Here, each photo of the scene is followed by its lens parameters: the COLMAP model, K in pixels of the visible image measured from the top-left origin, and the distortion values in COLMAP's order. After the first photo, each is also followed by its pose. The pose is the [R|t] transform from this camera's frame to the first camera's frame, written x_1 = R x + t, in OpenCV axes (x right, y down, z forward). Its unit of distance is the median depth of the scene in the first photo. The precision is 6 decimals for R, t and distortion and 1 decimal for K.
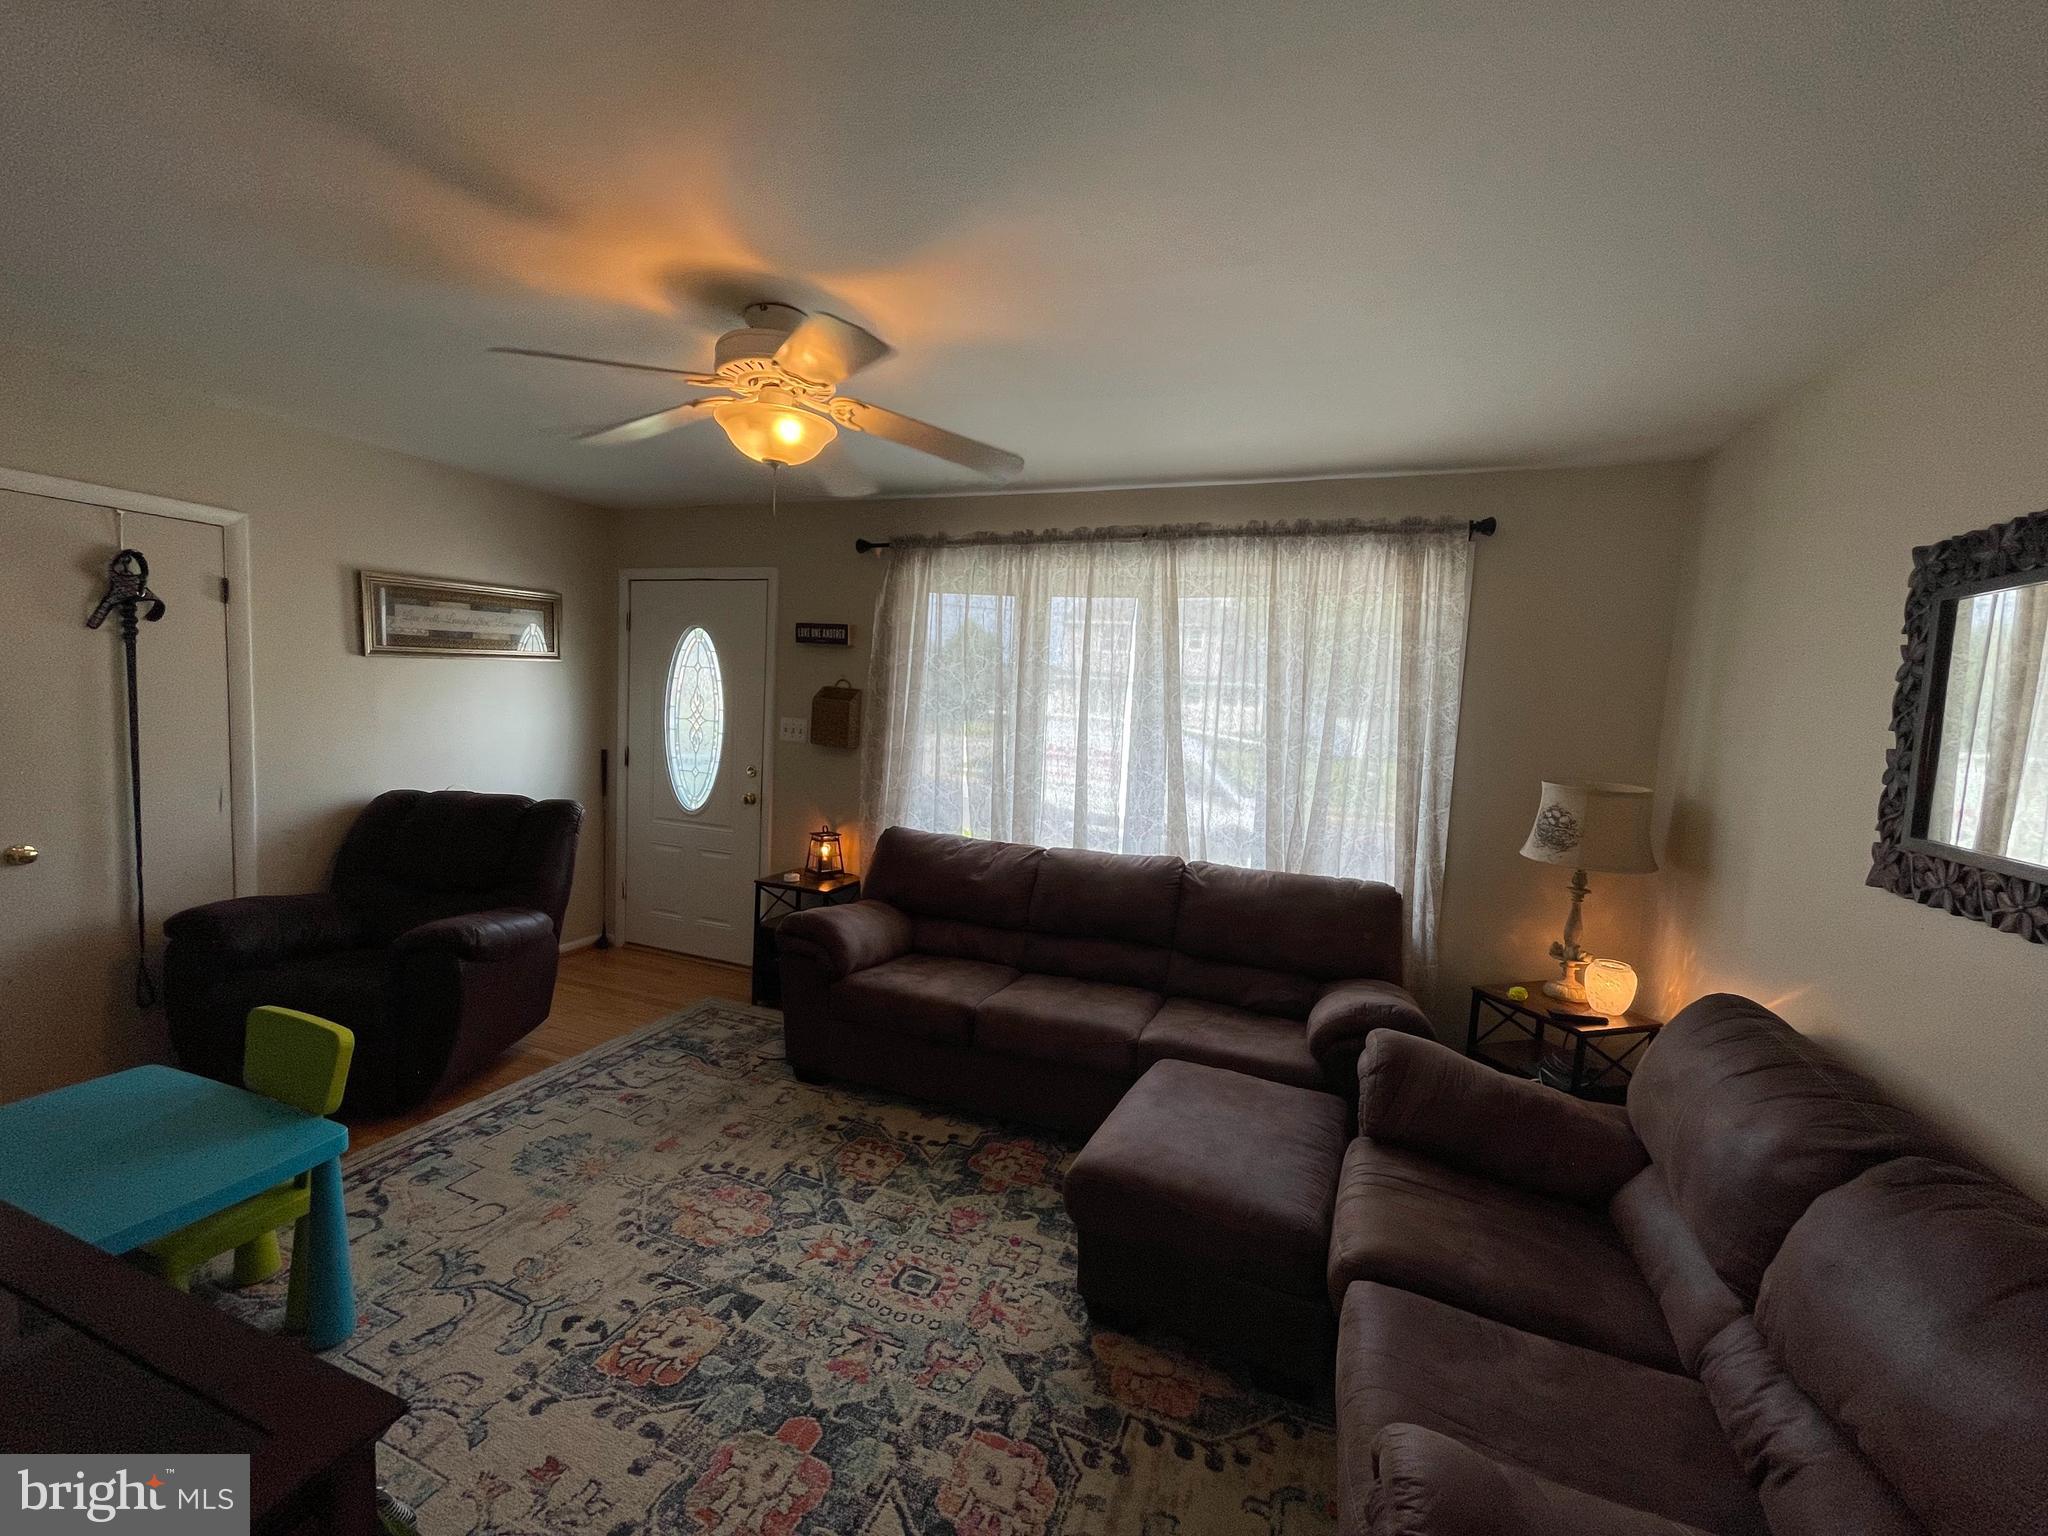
lens RADIAL K [[840.8, 0, 1021.8], [0, 840.8, 772.5], [0, 0, 1]] dist [0.011406, 0.000352]
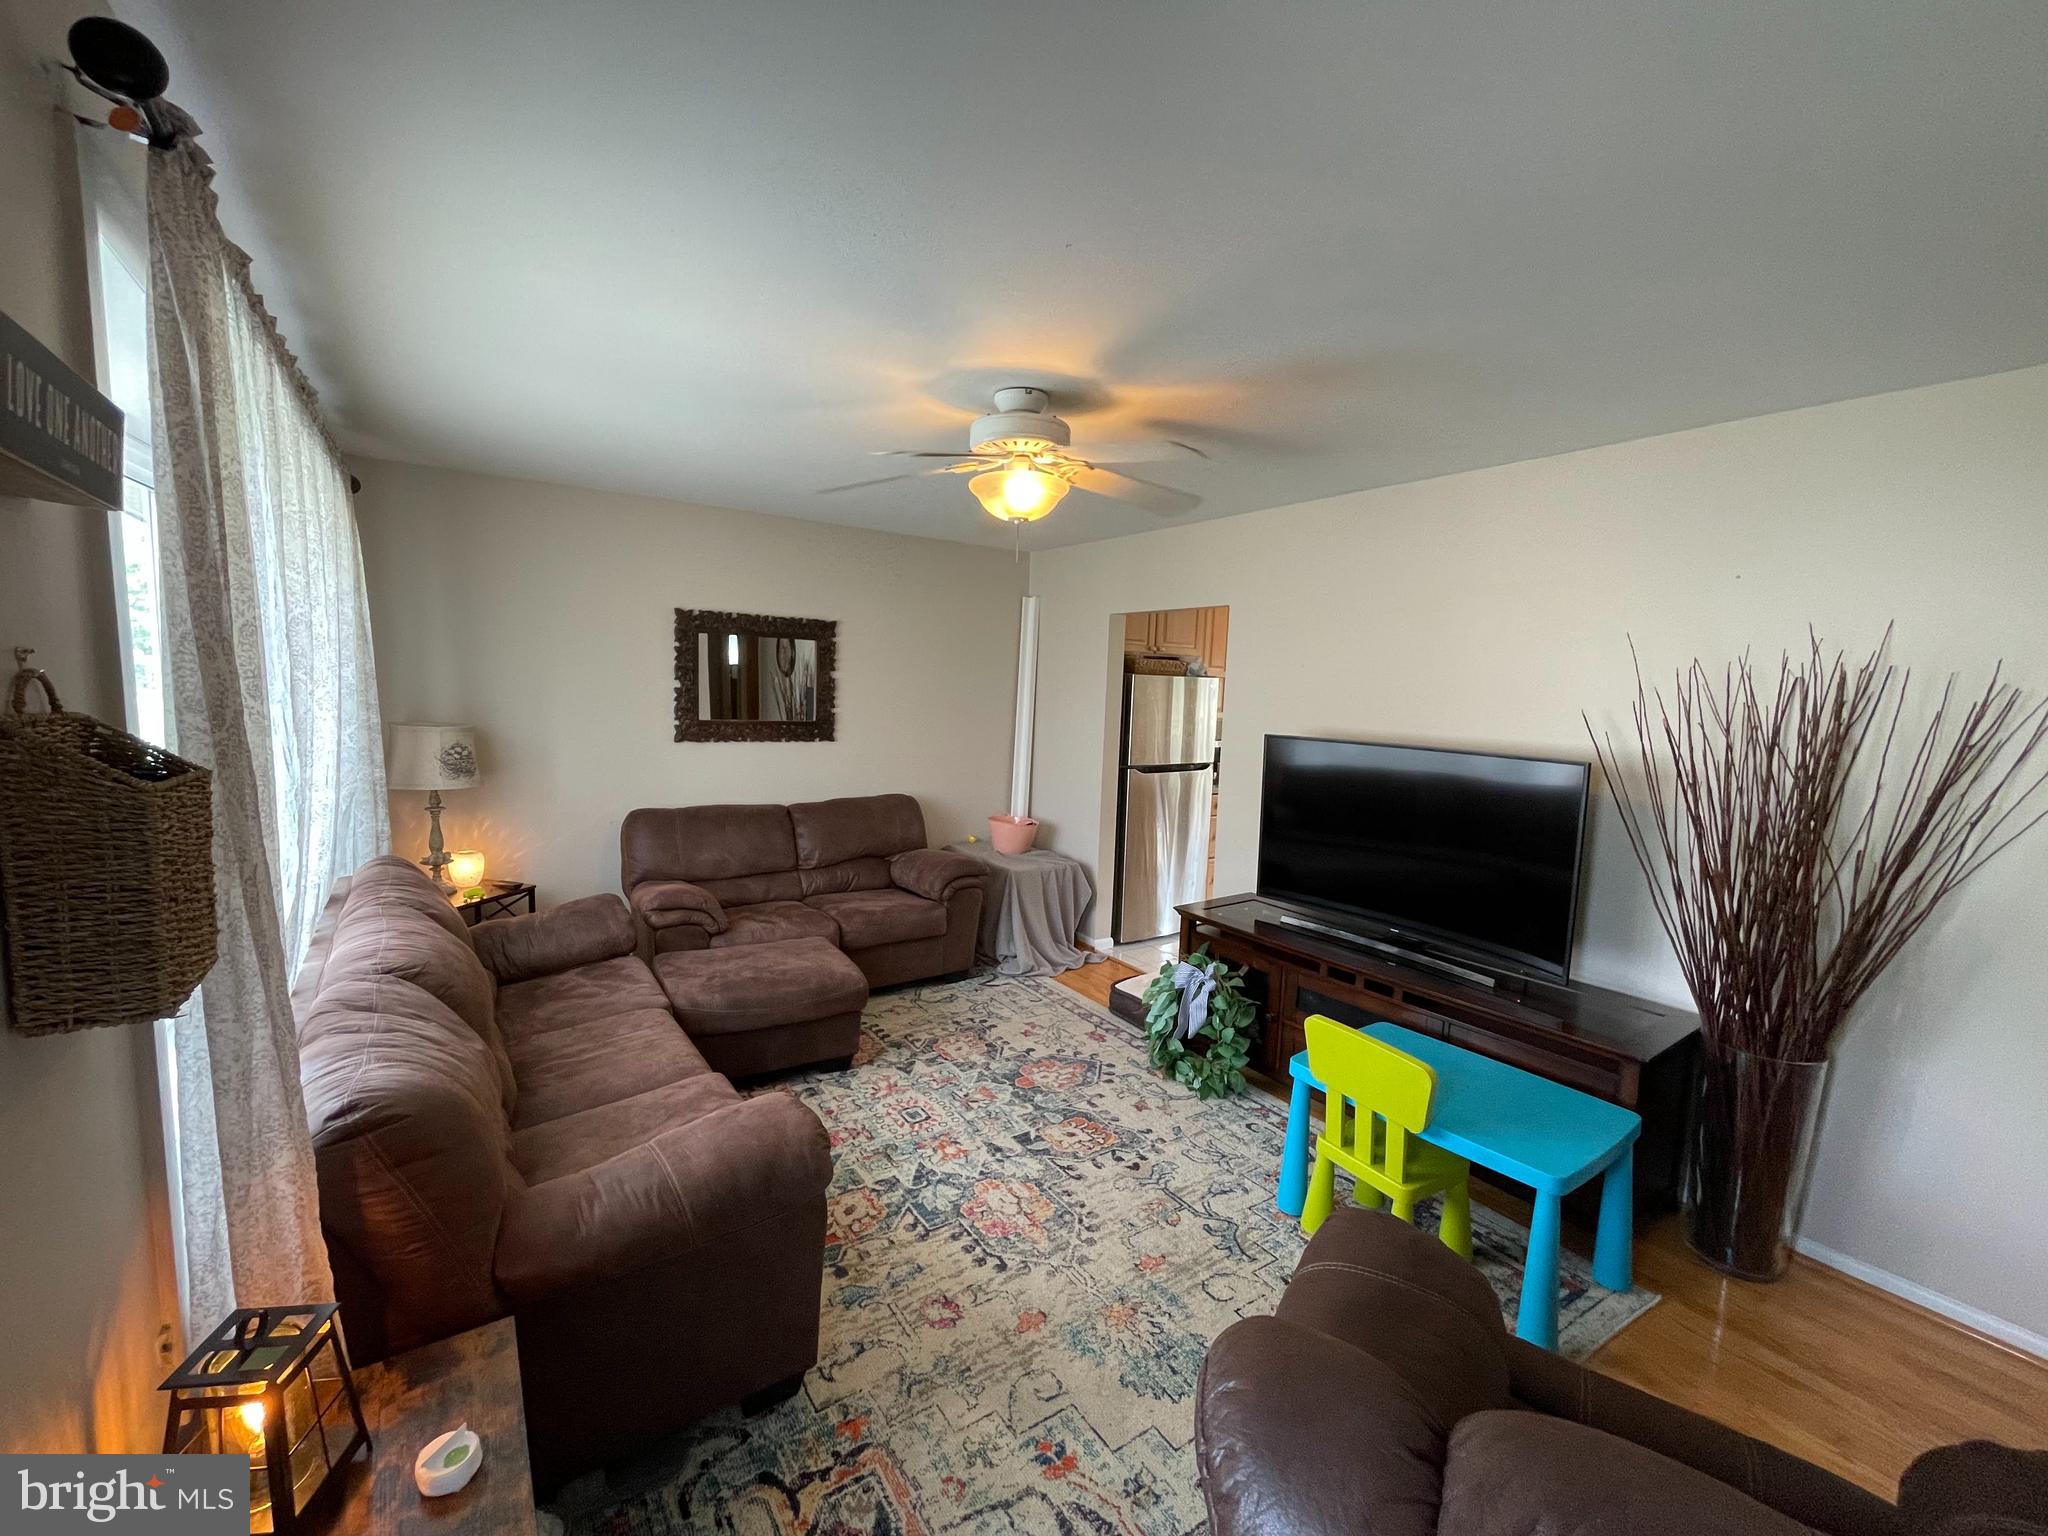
lens RADIAL K [[840.8, 0, 1021.8], [0, 840.8, 772.5], [0, 0, 1]] dist [0.011406, 0.000352]
pose [[-0.826820, -0.135864, 0.545811, -0.947235], [-0.027448, 0.978978, 0.202109, -0.238902], [-0.561797, 0.152127, -0.813168, 1.928132]]
